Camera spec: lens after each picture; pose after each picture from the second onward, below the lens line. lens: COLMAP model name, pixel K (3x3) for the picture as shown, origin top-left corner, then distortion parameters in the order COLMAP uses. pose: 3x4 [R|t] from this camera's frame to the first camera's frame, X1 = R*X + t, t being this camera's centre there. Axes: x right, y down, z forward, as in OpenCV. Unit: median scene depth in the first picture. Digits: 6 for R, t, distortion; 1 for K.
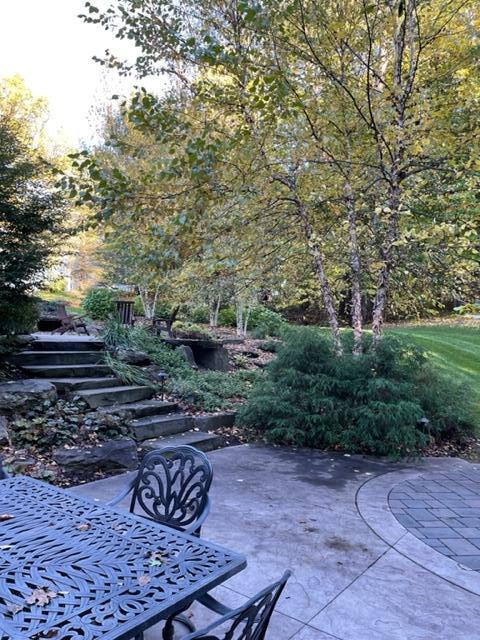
lens RADIAL K [[490.2, 0, 240.0], [0, 490.2, 320.0], [0, 0, 1]] dist [0.105954, -0.114079]
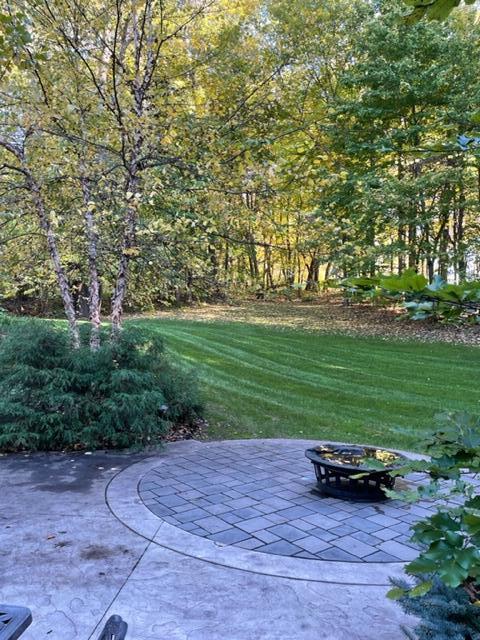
lens RADIAL K [[490.2, 0, 240.0], [0, 490.2, 320.0], [0, 0, 1]] dist [0.105954, -0.114079]
pose [[0.852847, 0.003472, 0.522150, -0.034500], [-0.010897, 0.999878, 0.011151, 0.007883], [-0.522048, -0.015200, 0.852781, 0.057021]]
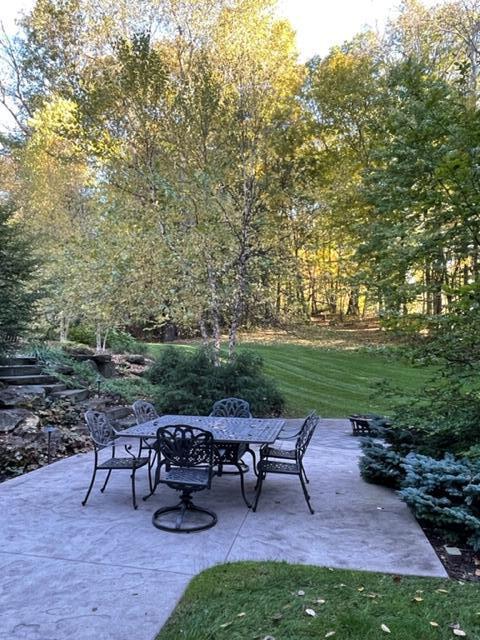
lens RADIAL K [[451.1, 0, 240.0], [0, 451.1, 320.0], [0, 0, 1]] dist [-0.000565, -0.000154]
pose [[0.901100, 0.021409, 0.433082, -0.499882], [-0.007921, 0.999426, -0.032925, -0.035174], [-0.433538, 0.026238, 0.900753, -0.521582]]
